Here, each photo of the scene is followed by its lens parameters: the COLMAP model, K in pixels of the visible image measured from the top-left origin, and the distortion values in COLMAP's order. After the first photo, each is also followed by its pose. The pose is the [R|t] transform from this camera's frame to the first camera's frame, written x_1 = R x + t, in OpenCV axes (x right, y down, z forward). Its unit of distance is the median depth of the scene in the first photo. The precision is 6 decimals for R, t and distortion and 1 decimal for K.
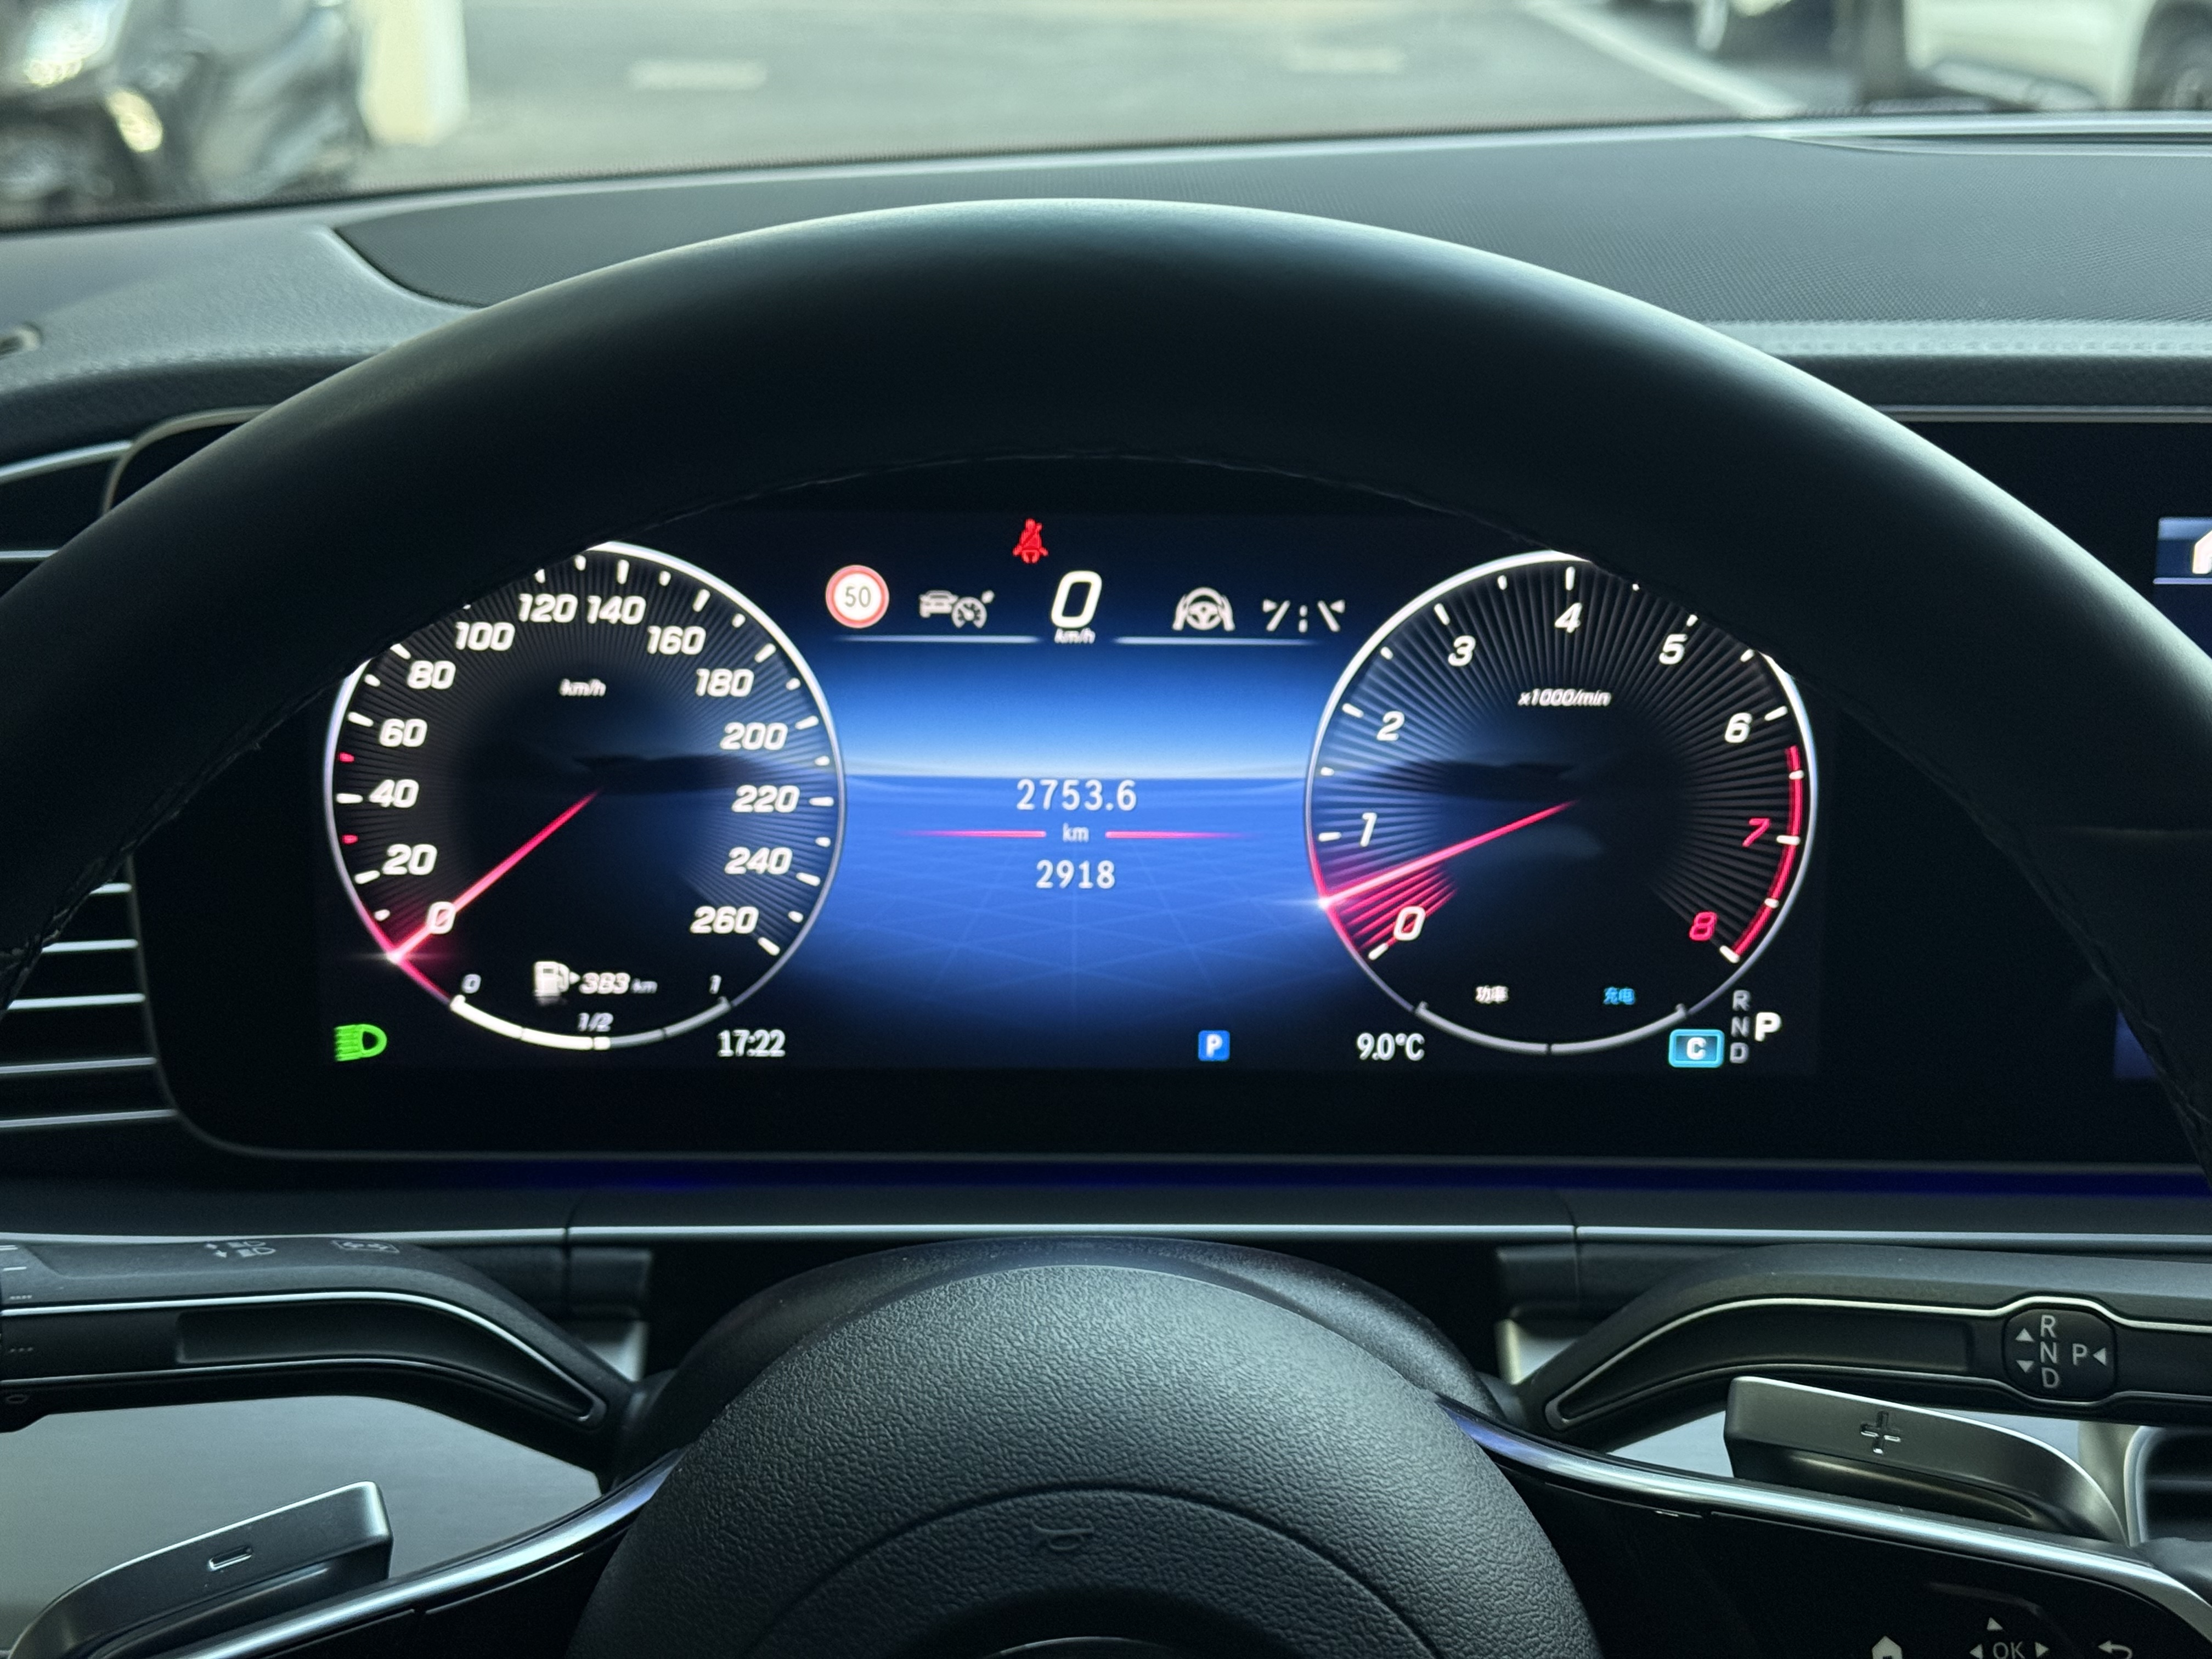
lens RADIAL K [[3006.7, 0, 1092.8], [0, 3006.7, 824.7], [0, 0, 1]] dist [0.131894, 0.000000]
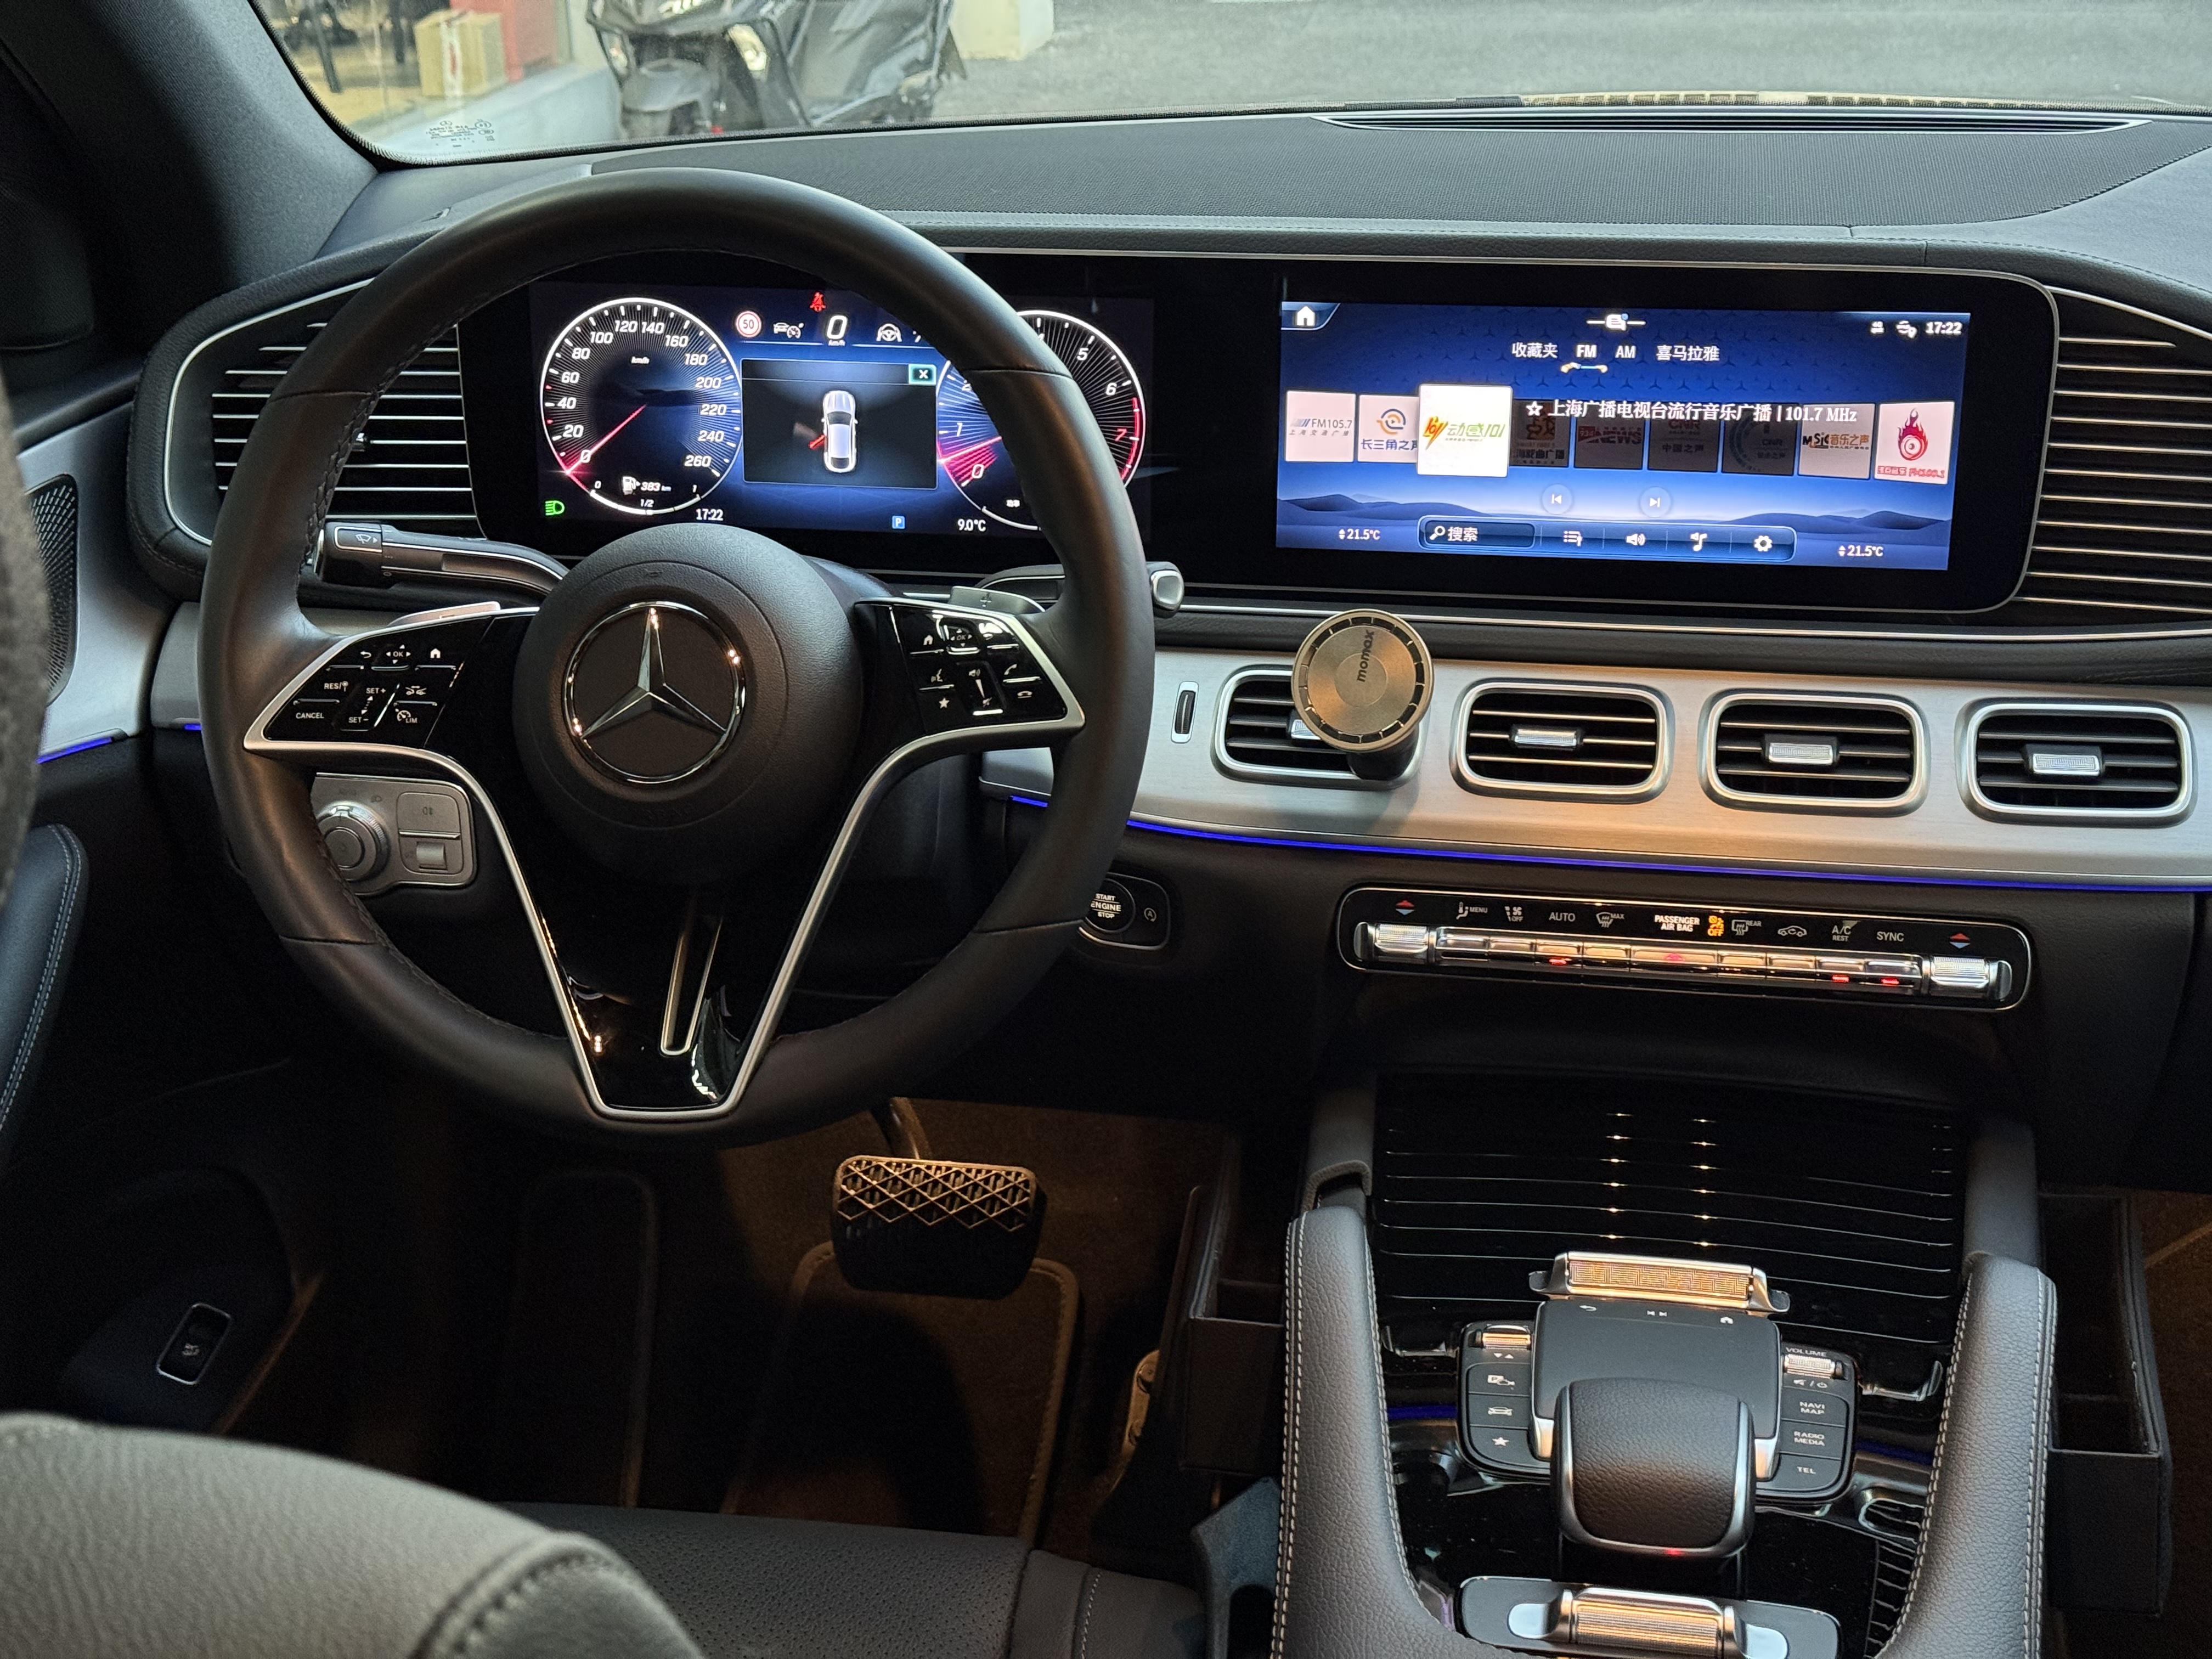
lens RADIAL K [[3006.7, 0, 1115.7], [0, 3006.7, 816.5], [0, 0, 1]] dist [0.131894, 0.000000]
pose [[0.979843, 0.046463, -0.194291, 0.692481], [-0.040922, 0.998636, 0.032436, 0.225363], [0.195533, -0.023831, 0.980407, -1.313968]]
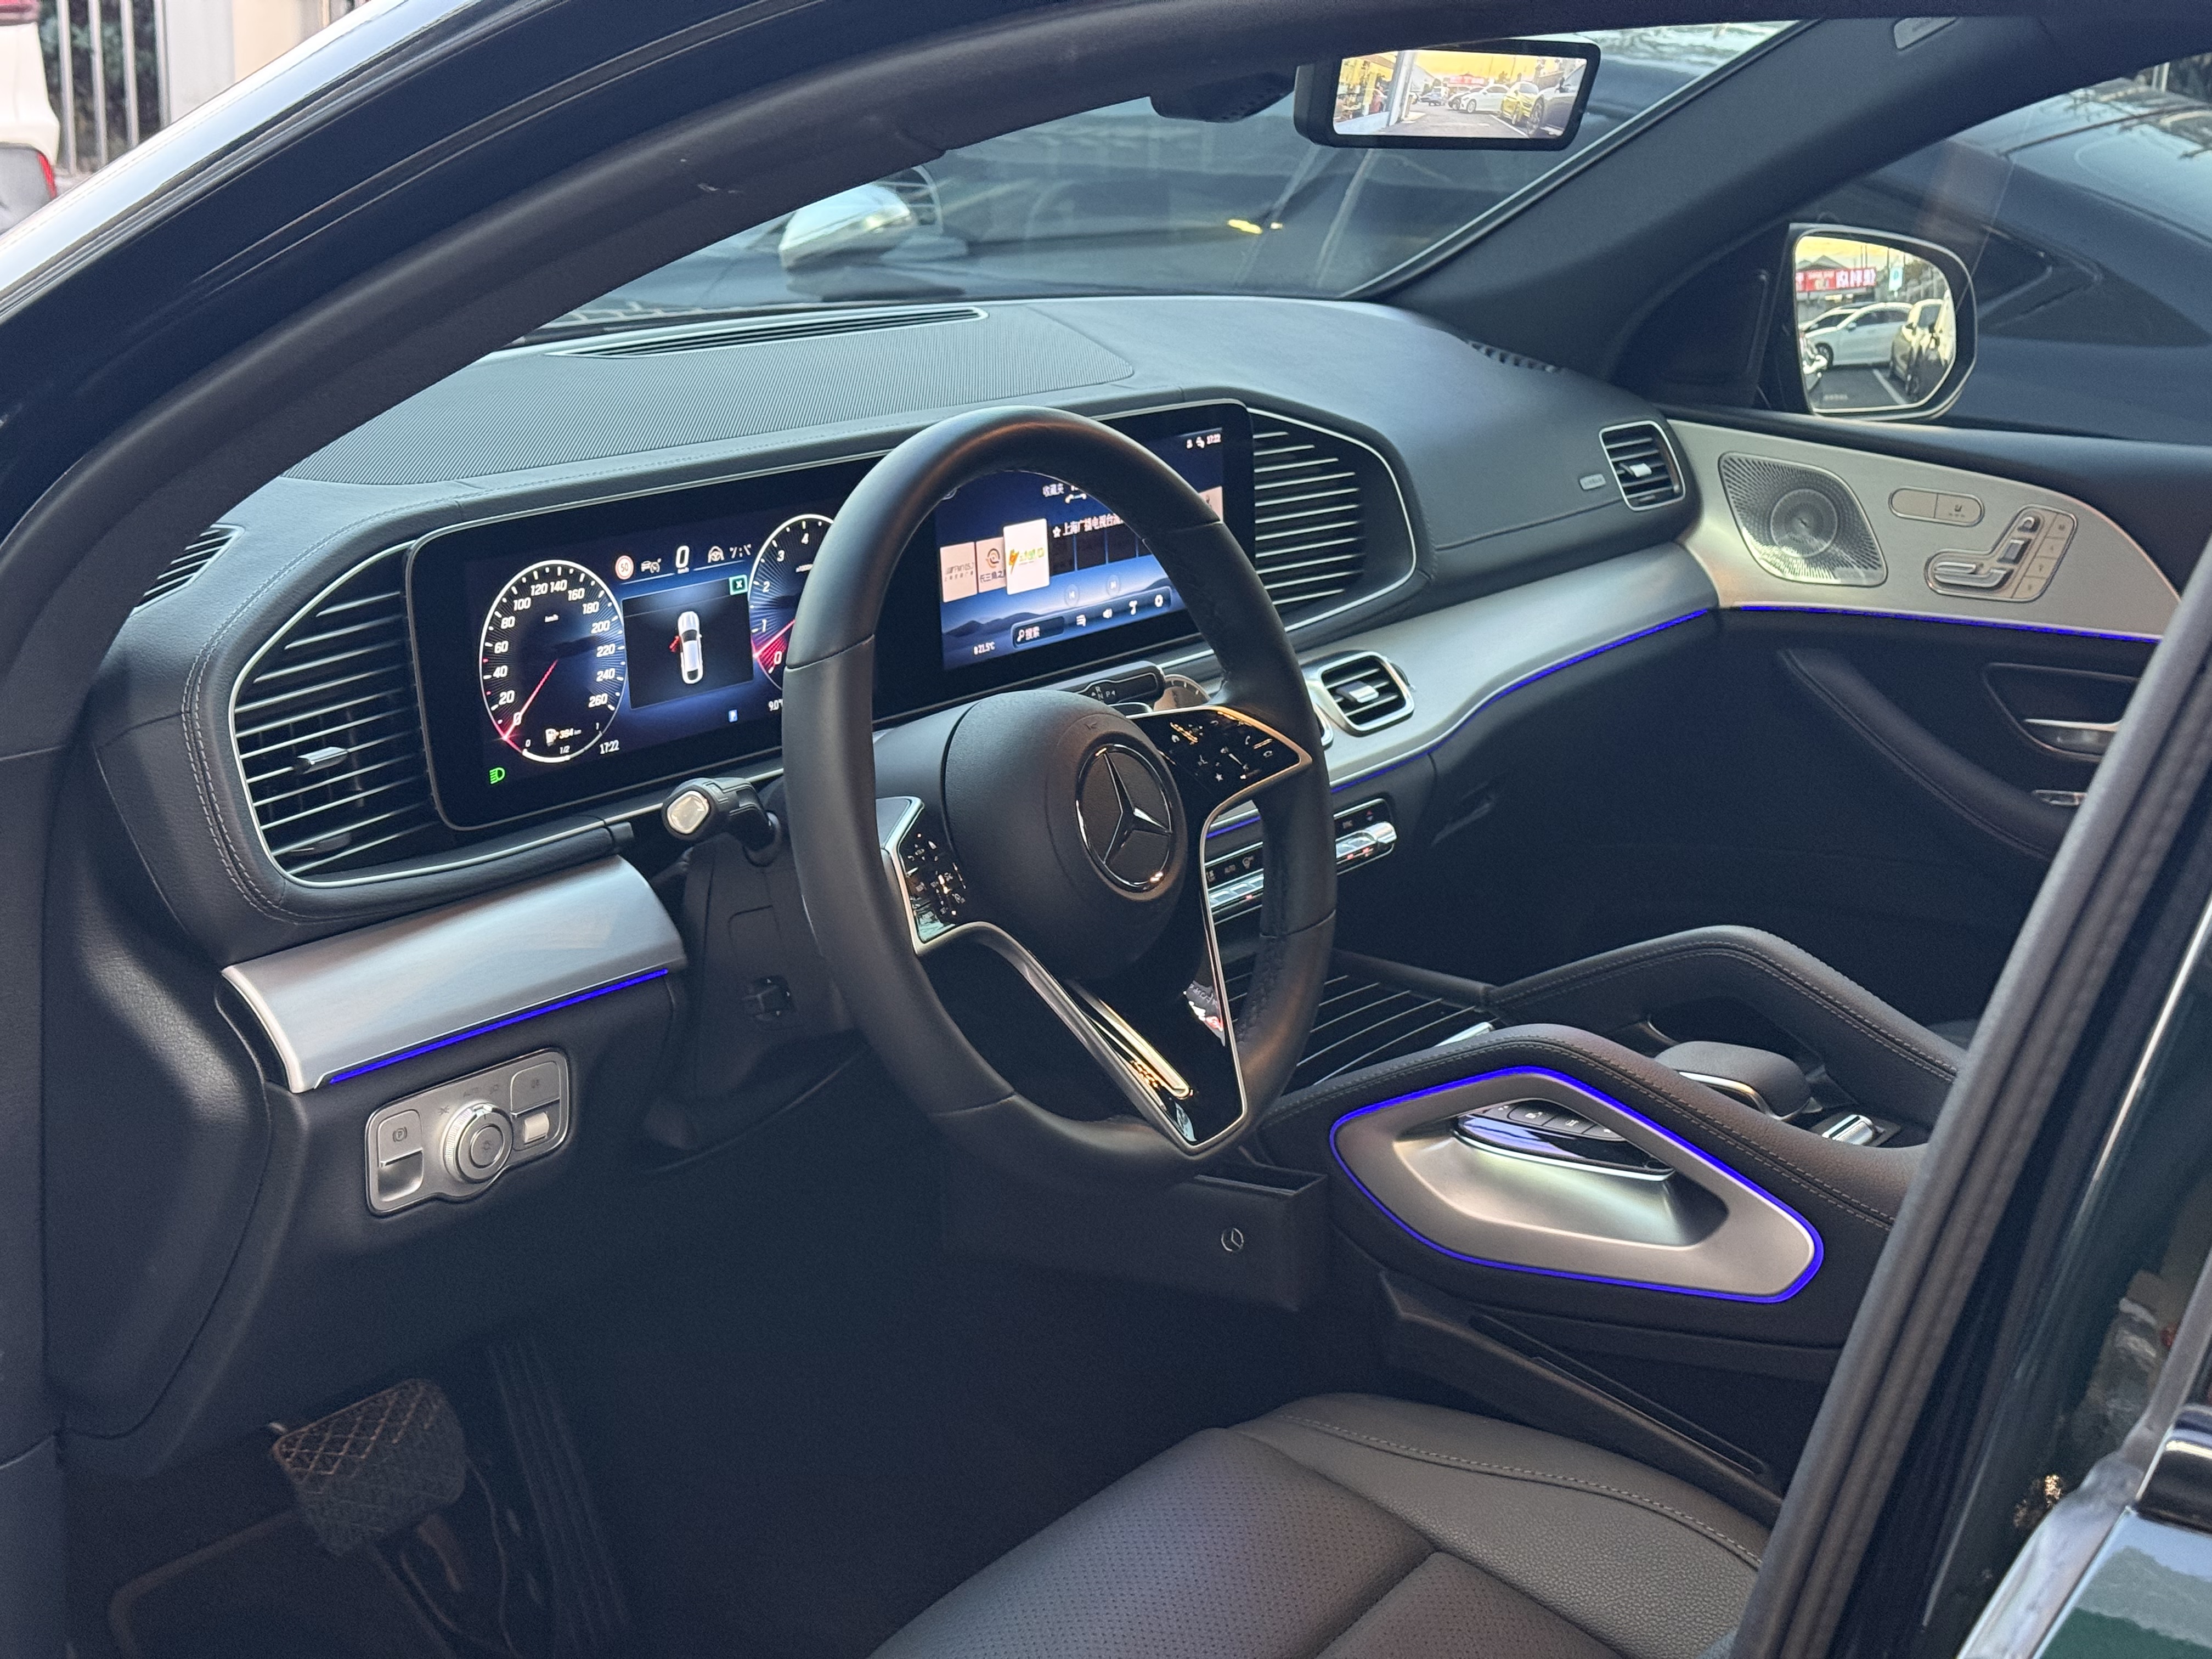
lens RADIAL K [[3006.7, 0, 1099.7], [0, 3006.7, 828.3], [0, 0, 1]] dist [0.131894, 0.000000]
pose [[0.614226, -0.214564, 0.759400, -1.875259], [0.226512, 0.969768, 0.090792, 0.000483], [-0.755922, 0.116247, 0.644258, -0.997006]]
